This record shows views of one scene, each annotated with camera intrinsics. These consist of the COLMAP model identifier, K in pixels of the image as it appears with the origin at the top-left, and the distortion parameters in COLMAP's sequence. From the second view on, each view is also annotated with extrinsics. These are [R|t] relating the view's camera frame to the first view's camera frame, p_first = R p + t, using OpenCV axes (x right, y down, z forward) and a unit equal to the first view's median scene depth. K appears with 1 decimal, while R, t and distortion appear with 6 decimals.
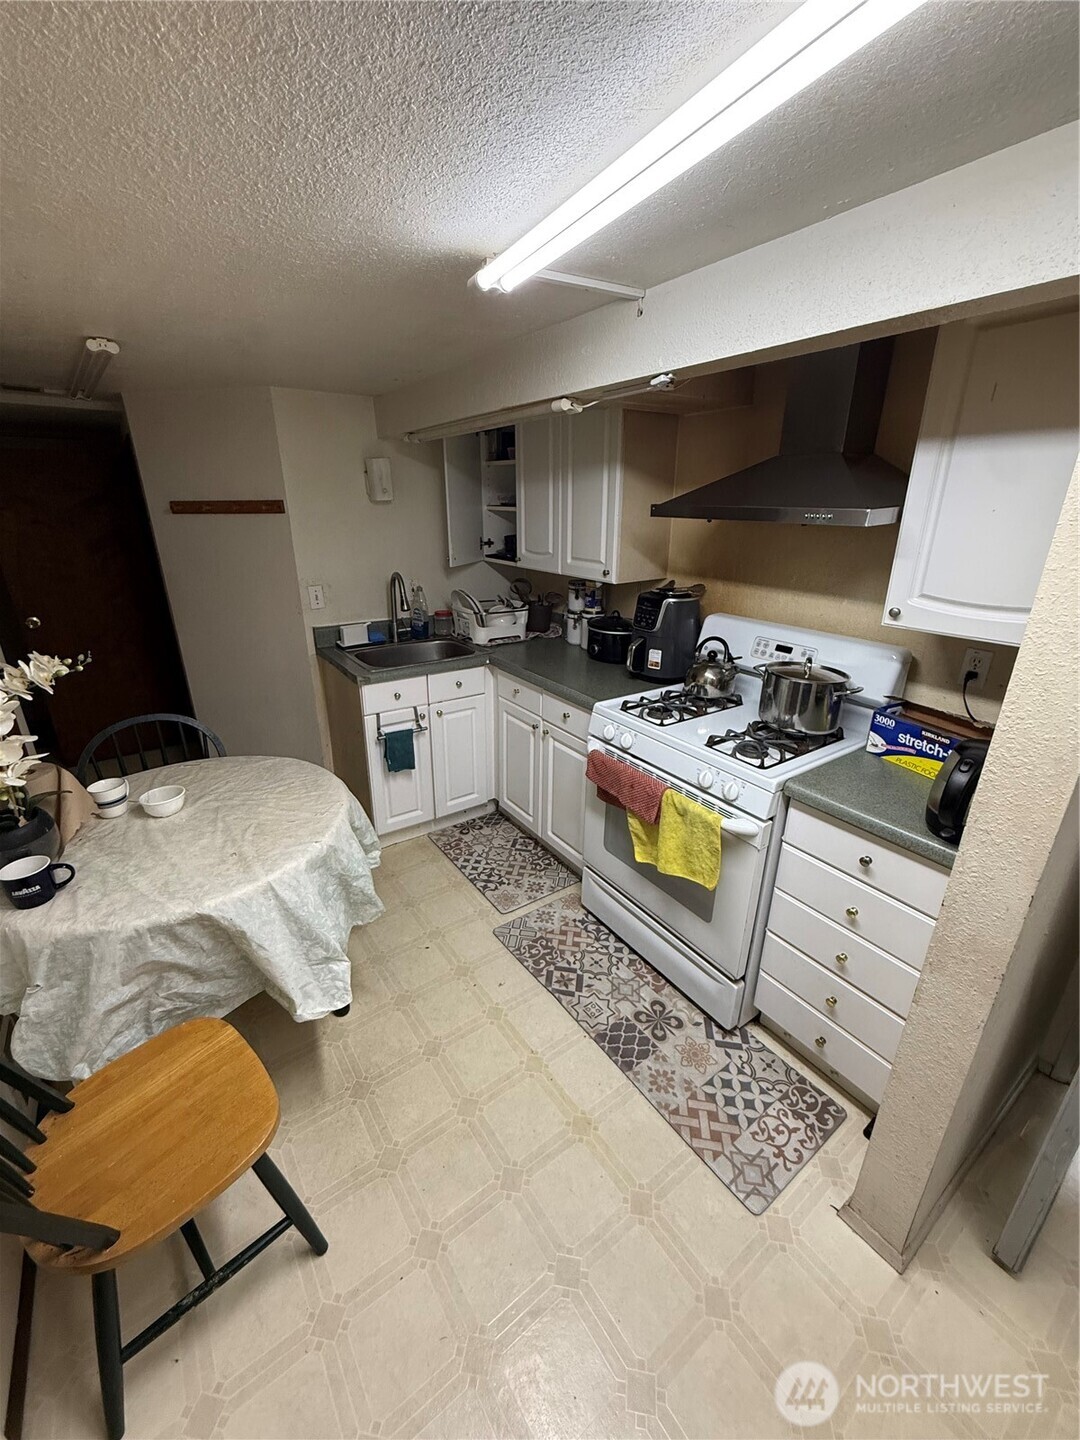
lens RADIAL K [[573.1, 0, 549.5], [0, 573.1, 715.7], [0, 0, 1]] dist [-0.004332, 0.000620]
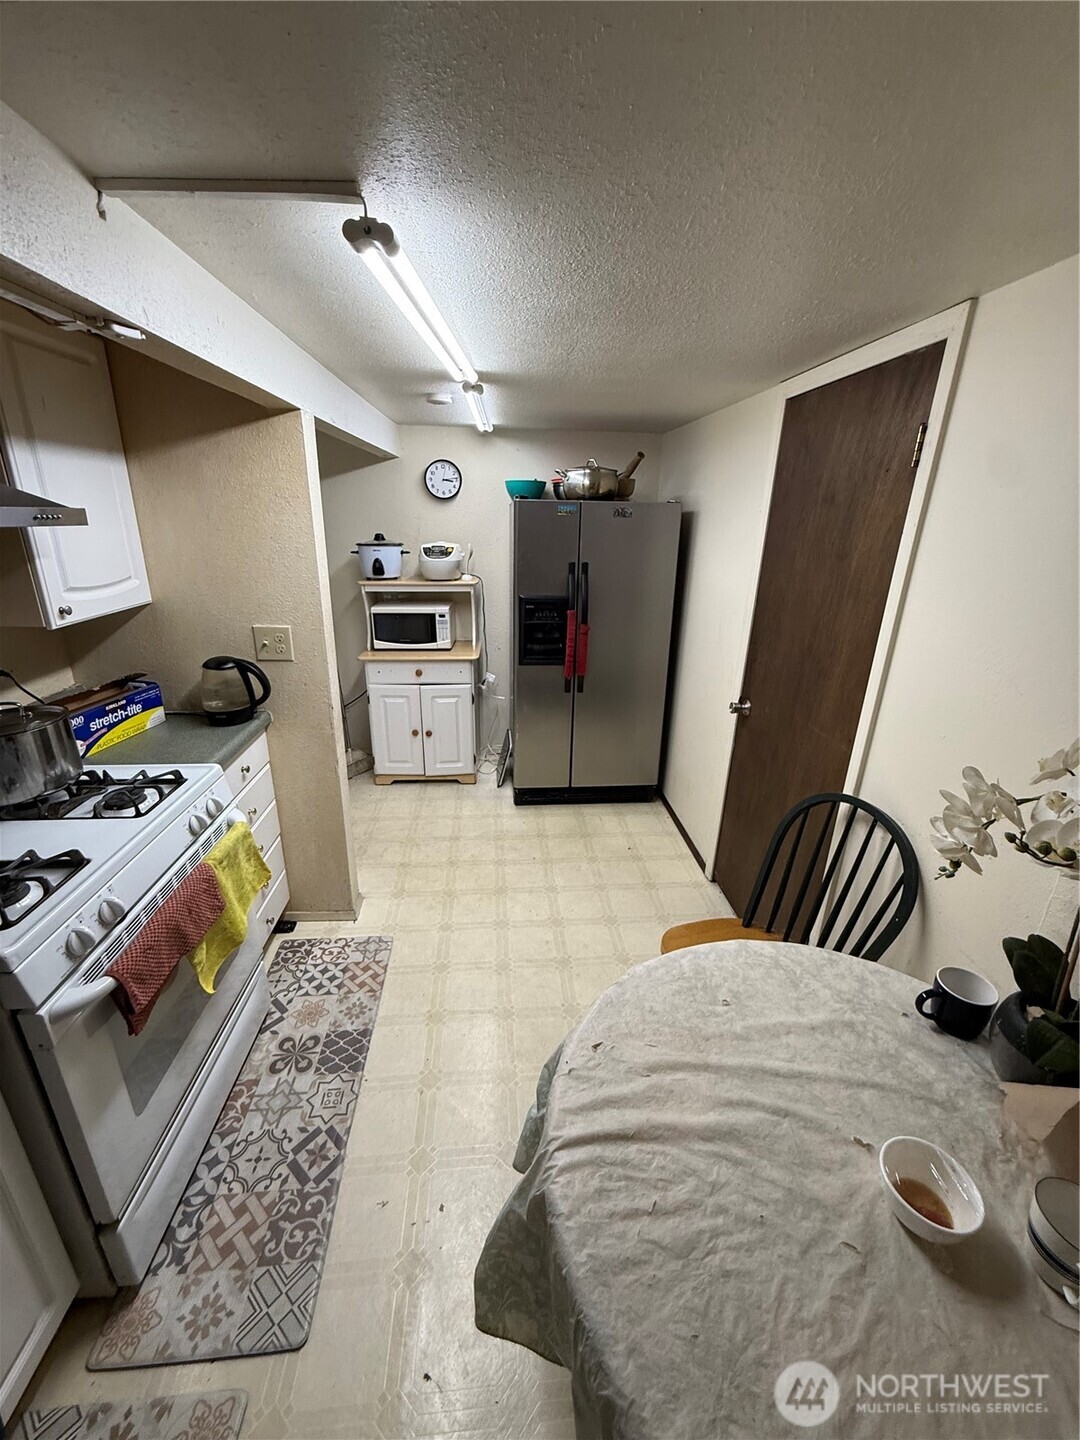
lens RADIAL K [[573.1, 0, 538.6], [0, 573.1, 720.6], [0, 0, 1]] dist [-0.004332, 0.000620]
pose [[-0.851877, -0.198633, 0.484613, -0.545684], [0.160384, 0.781902, 0.602417, -0.438842], [-0.498580, 0.590909, -0.634227, 1.175066]]
